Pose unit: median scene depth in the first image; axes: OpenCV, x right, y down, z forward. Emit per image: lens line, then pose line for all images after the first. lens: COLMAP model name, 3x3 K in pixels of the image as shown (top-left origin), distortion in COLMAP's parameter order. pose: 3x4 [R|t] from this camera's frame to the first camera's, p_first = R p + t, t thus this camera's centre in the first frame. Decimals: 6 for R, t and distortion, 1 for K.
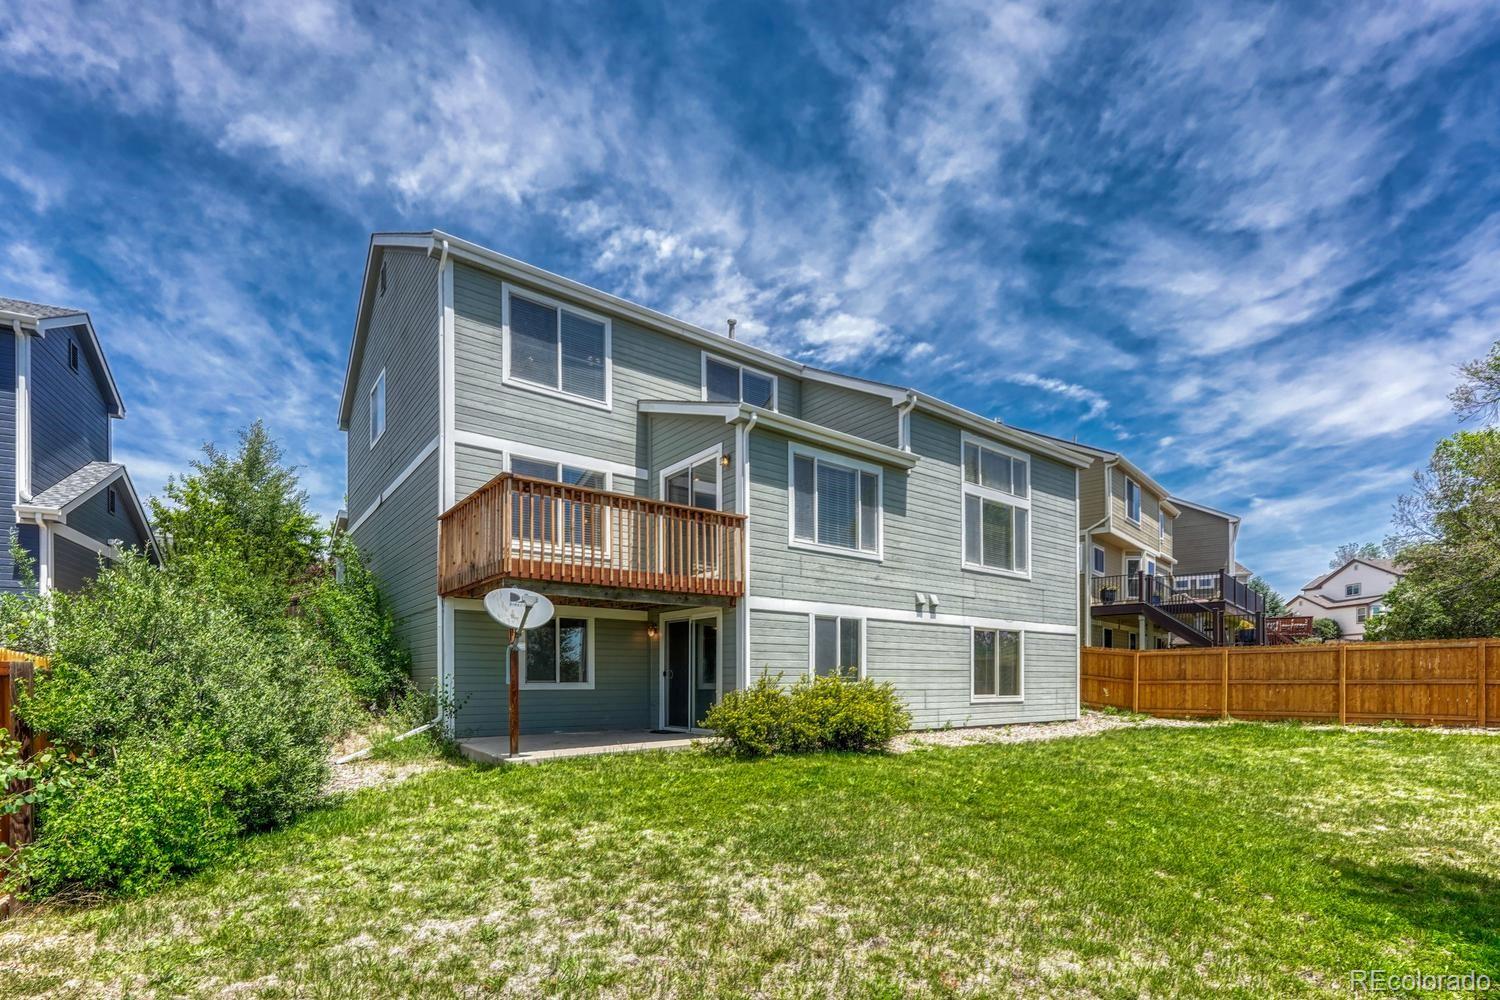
lens RADIAL K [[626.1, 0, 750.0], [0, 626.1, 500.0], [0, 0, 1]] dist [0.003264, 0.000664]
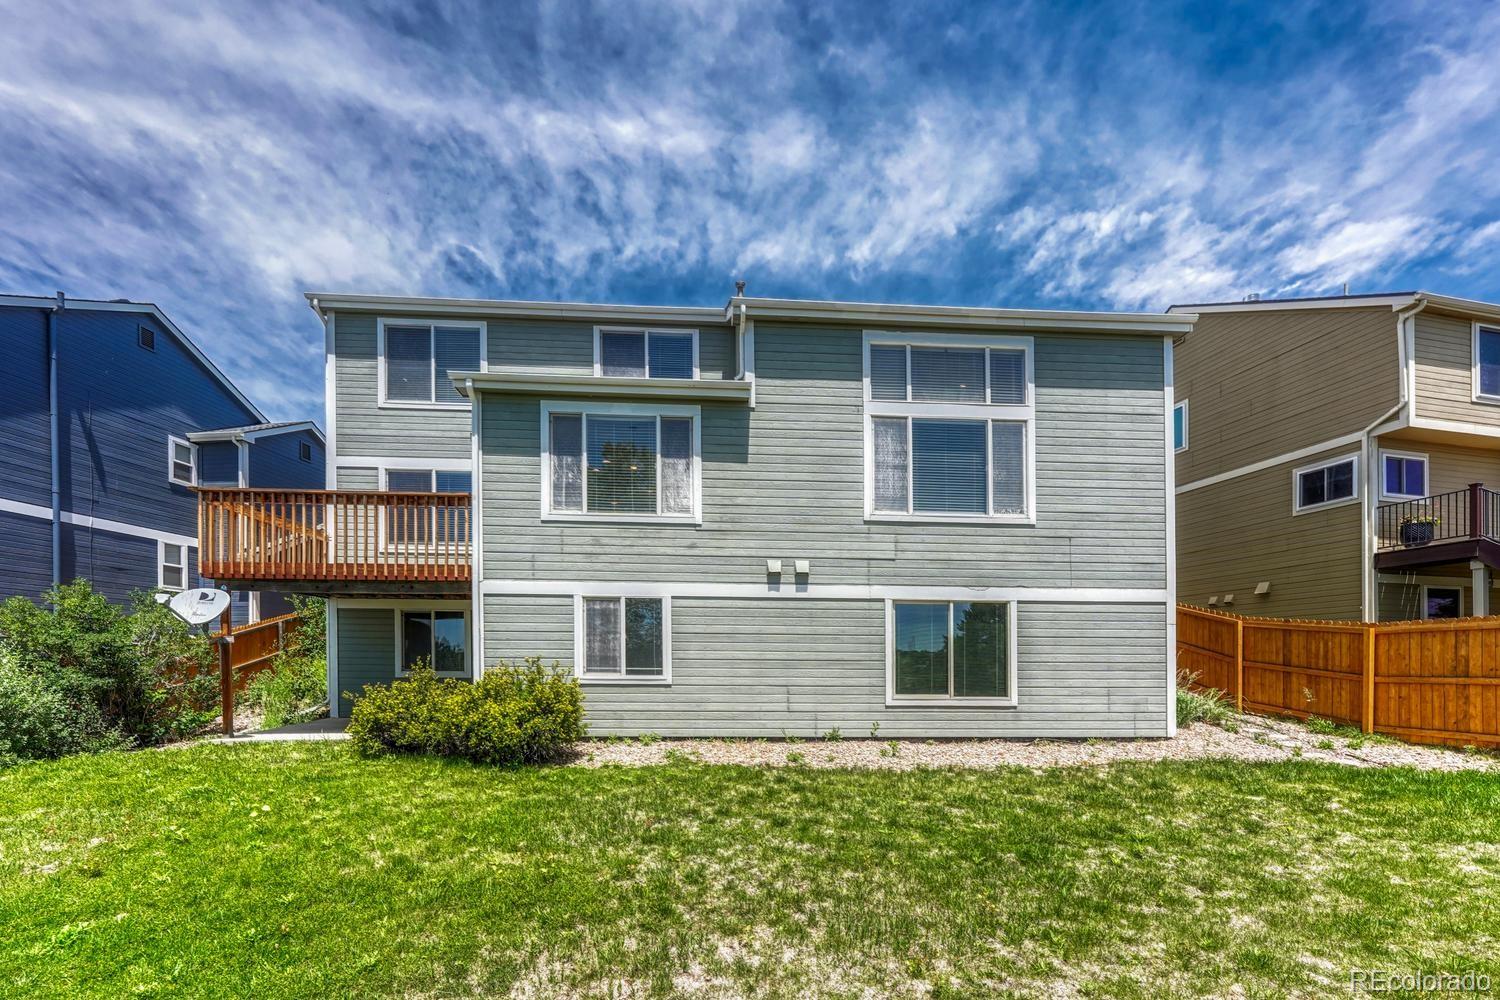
lens RADIAL K [[589.0, 0, 749.9], [0, 589.0, 522.1], [0, 0, 1]] dist [-0.000437, 0.000241]
pose [[0.846088, -0.119504, -0.519474, 0.618231], [0.141078, 0.989996, 0.002033, 0.097446], [0.514035, -0.075006, 0.854484, 0.375634]]
